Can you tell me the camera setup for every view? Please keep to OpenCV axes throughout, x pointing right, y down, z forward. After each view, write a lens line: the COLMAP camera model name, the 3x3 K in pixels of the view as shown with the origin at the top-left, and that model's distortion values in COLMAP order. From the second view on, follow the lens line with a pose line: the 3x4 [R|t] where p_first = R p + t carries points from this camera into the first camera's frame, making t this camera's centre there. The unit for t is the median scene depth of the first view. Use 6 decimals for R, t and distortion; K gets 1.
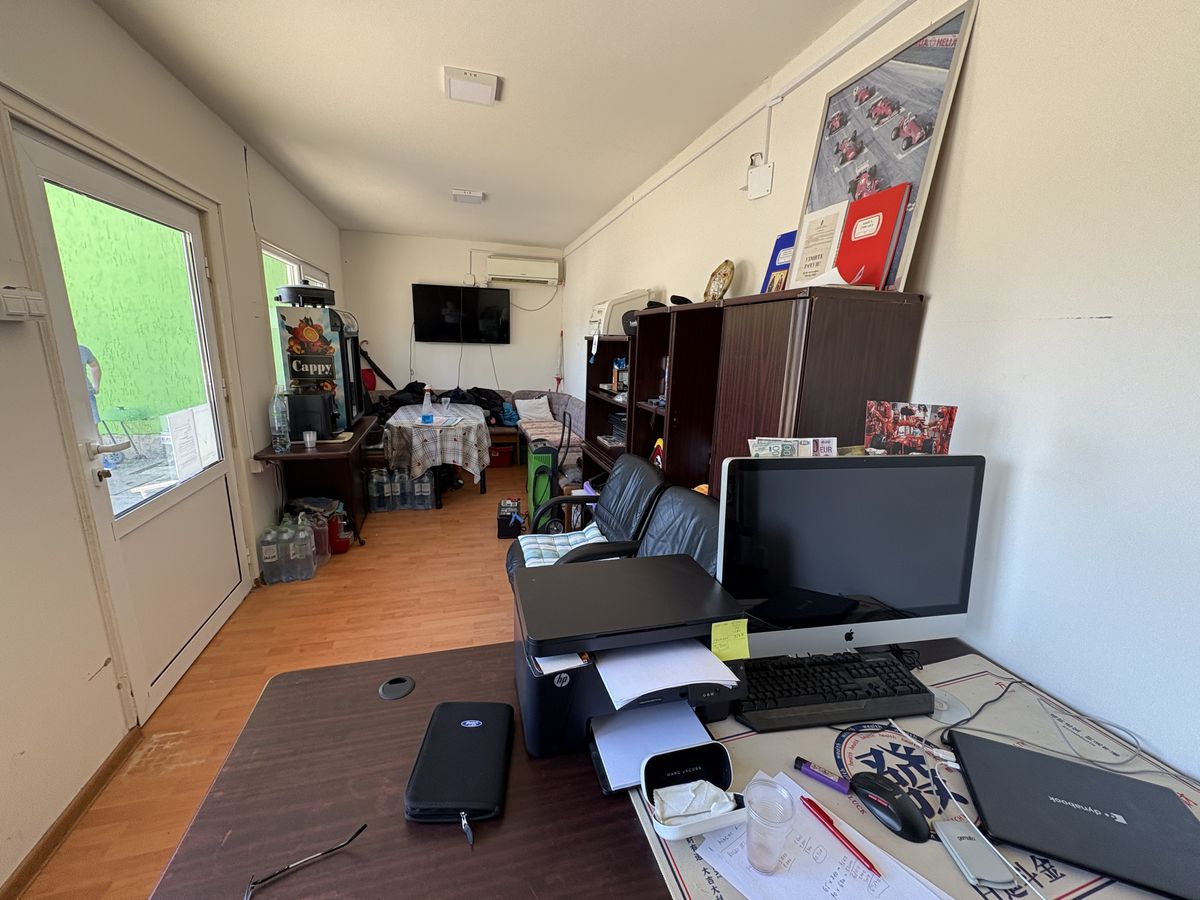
lens RADIAL K [[478.1, 0, 600.0], [0, 478.1, 450.0], [0, 0, 1]] dist [-0.000472, 0.000463]
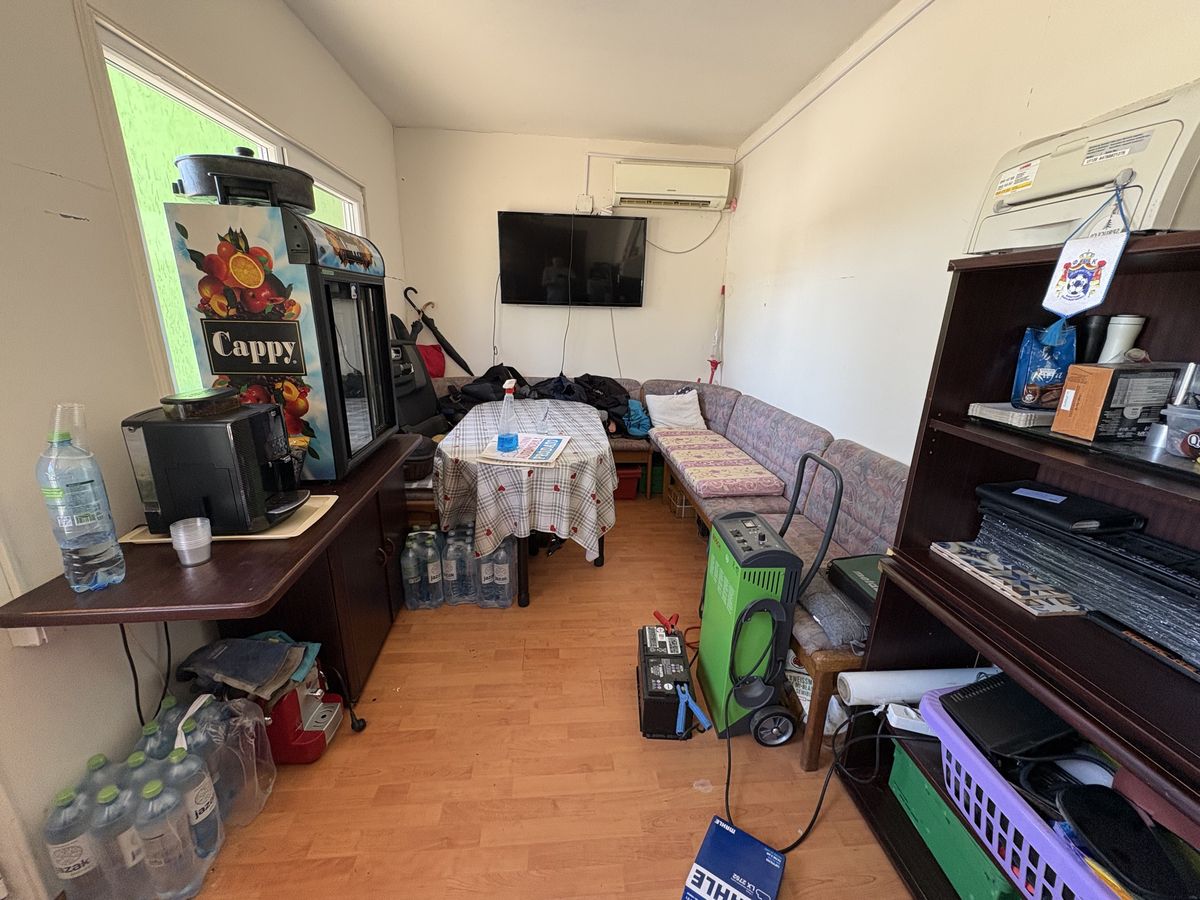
lens RADIAL K [[478.1, 0, 600.0], [0, 478.1, 450.0], [0, 0, 1]] dist [-0.000472, 0.000463]
pose [[0.980410, 0.049871, -0.190547, -0.156847], [-0.039374, 0.997511, 0.058485, -0.092738], [0.192990, -0.049837, 0.979934, 0.494027]]
